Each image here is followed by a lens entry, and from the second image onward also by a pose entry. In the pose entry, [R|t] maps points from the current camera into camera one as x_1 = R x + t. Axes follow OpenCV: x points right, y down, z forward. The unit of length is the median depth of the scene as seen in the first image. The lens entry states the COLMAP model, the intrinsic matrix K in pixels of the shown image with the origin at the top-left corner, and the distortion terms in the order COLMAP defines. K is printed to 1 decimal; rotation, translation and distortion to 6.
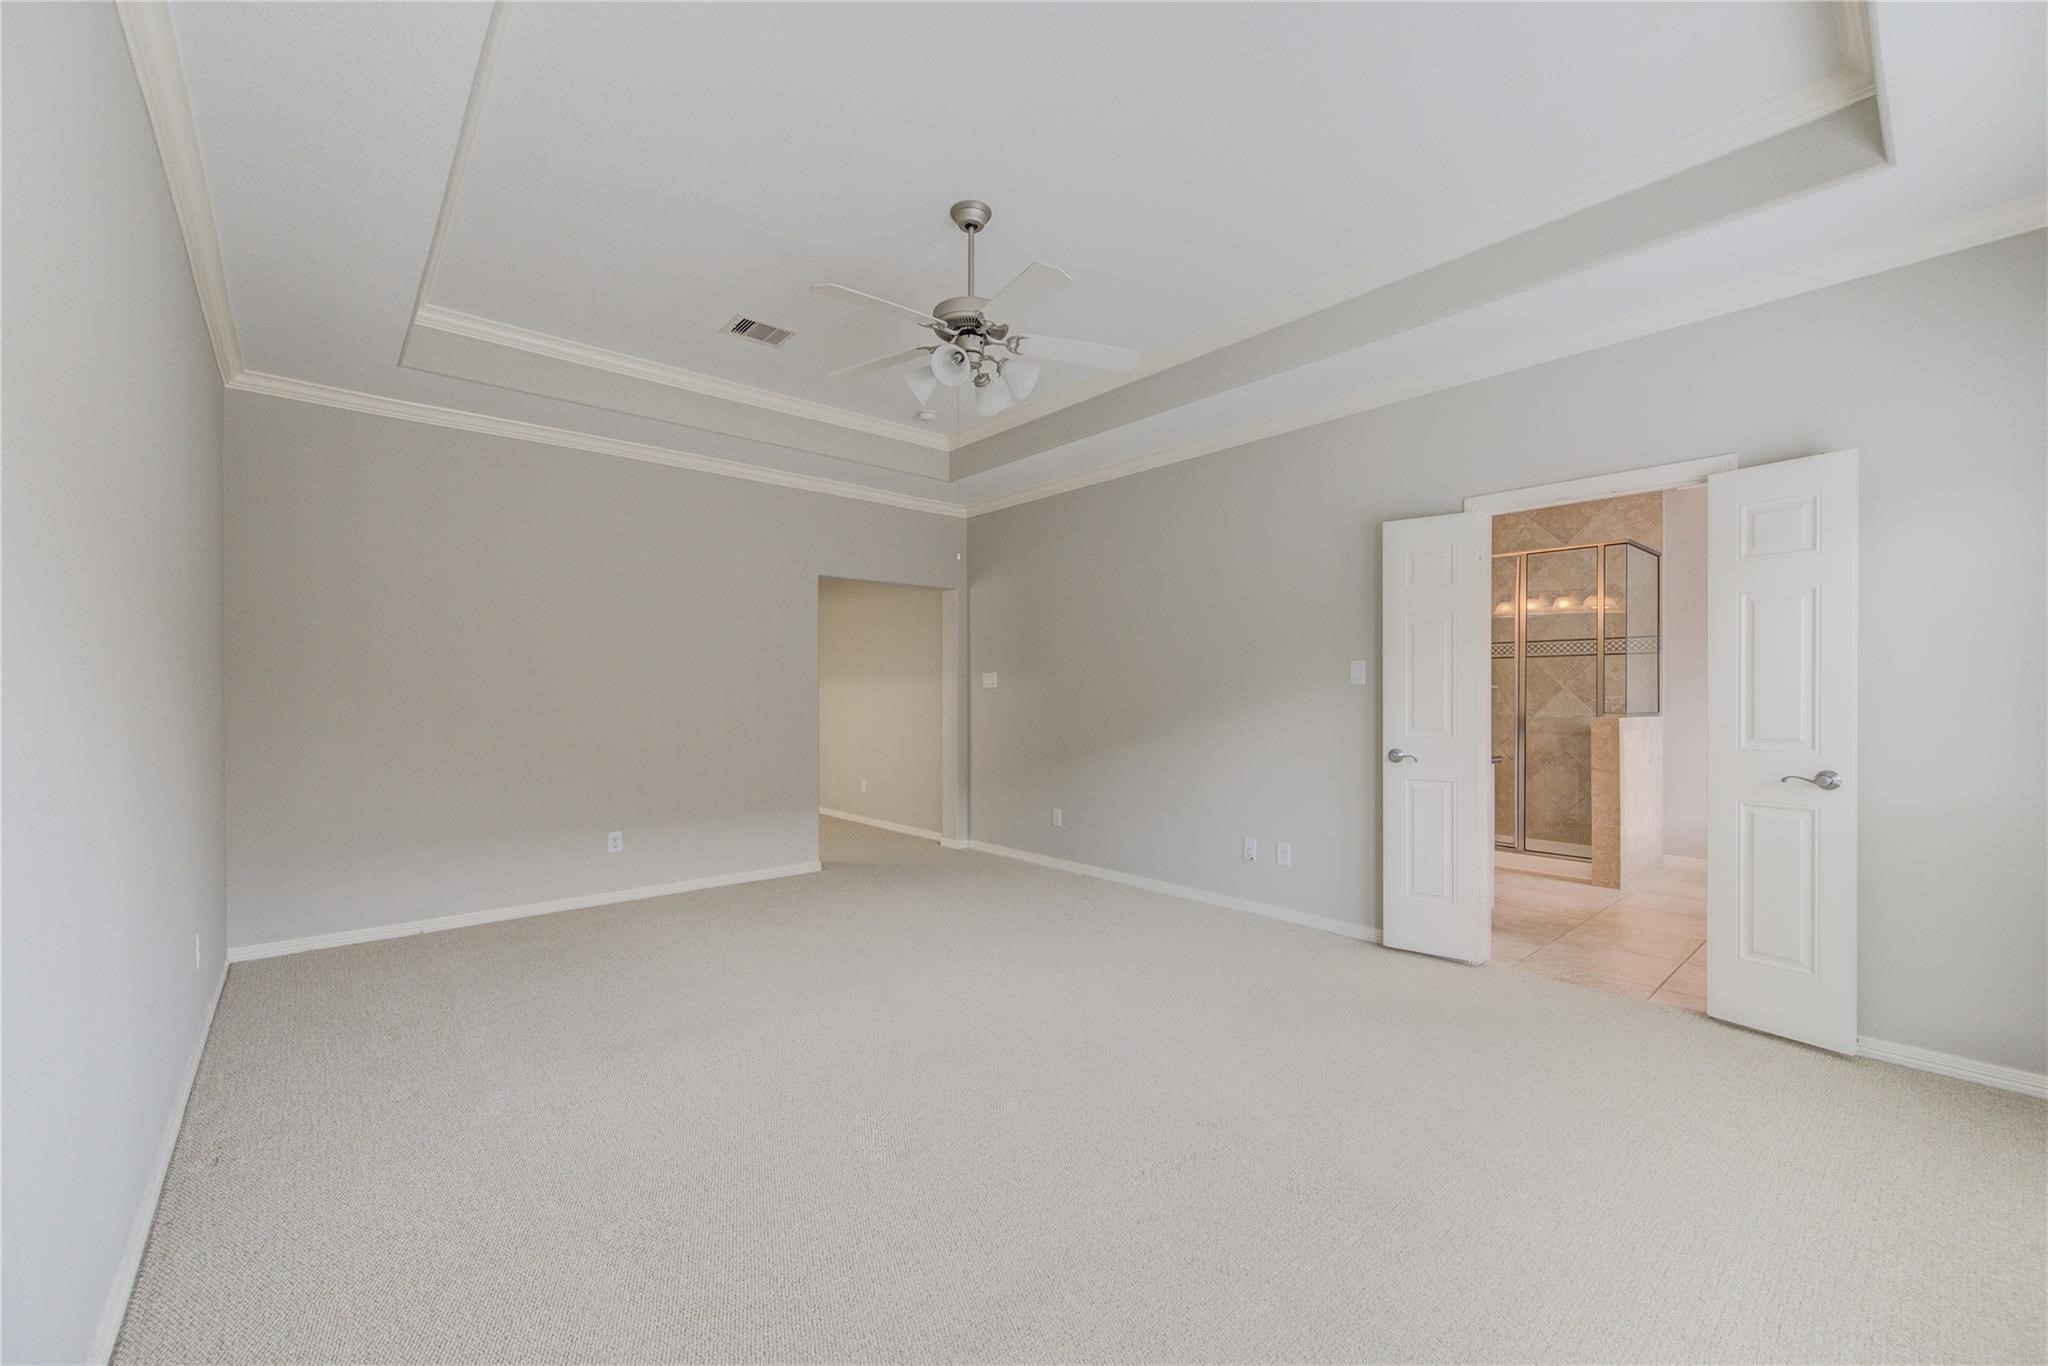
lens RADIAL K [[812.1, 0, 1040.3], [0, 812.1, 694.1], [0, 0, 1]] dist [-0.002183, -0.000282]
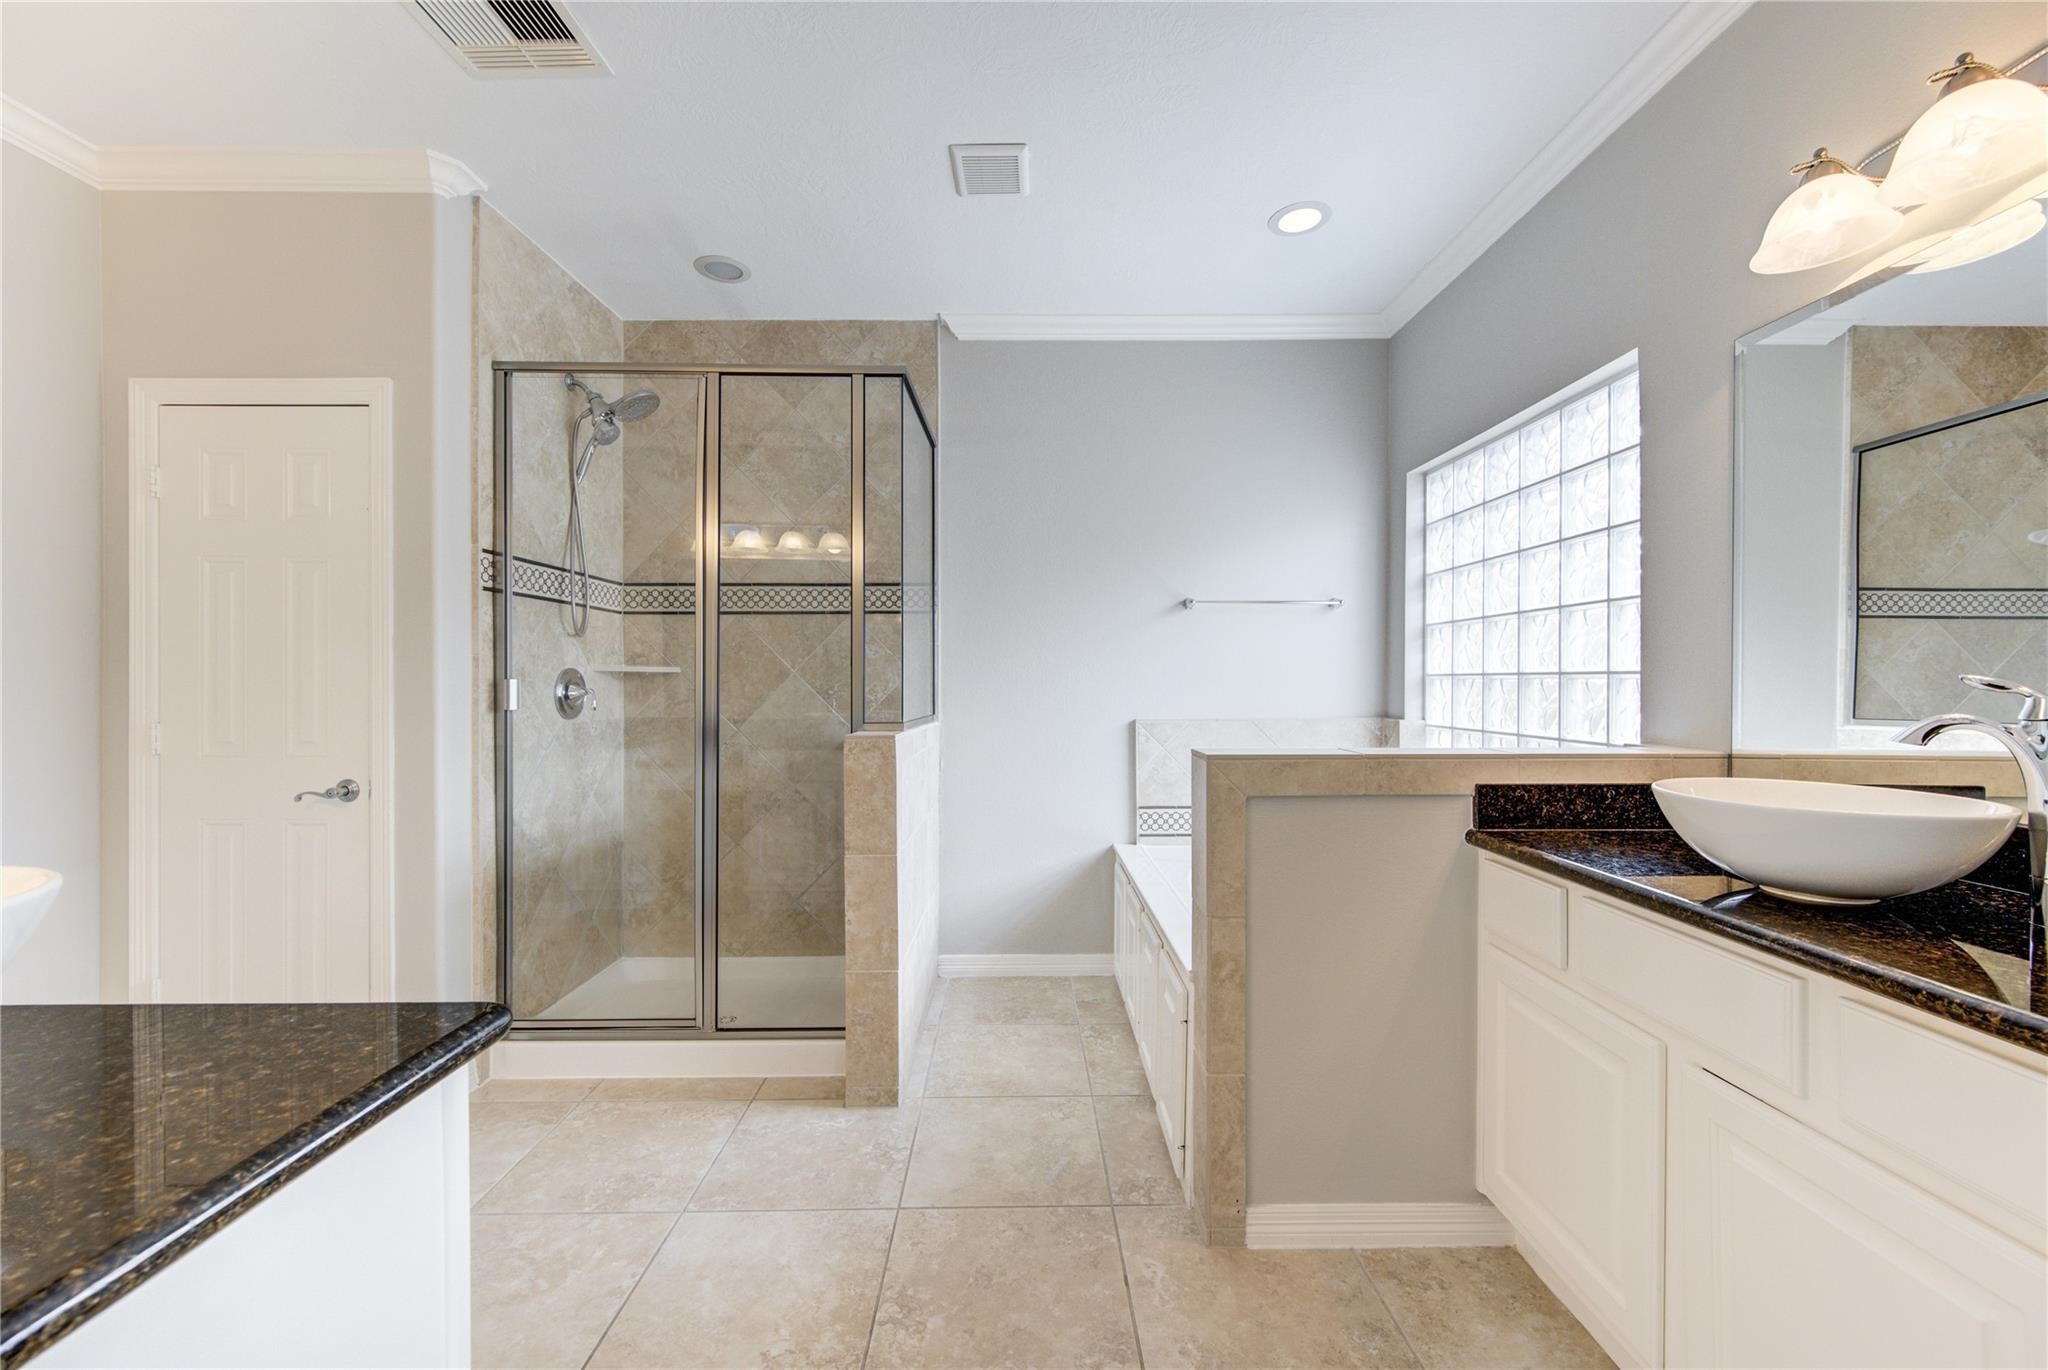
lens RADIAL K [[812.1, 0, 1031.1], [0, 812.1, 687.8], [0, 0, 1]] dist [-0.002183, -0.000282]
pose [[0.656571, -0.004271, 0.754252, 0.353998], [0.001542, 0.999989, 0.004321, 0.001040], [-0.754262, -0.001674, 0.656571, 0.543651]]
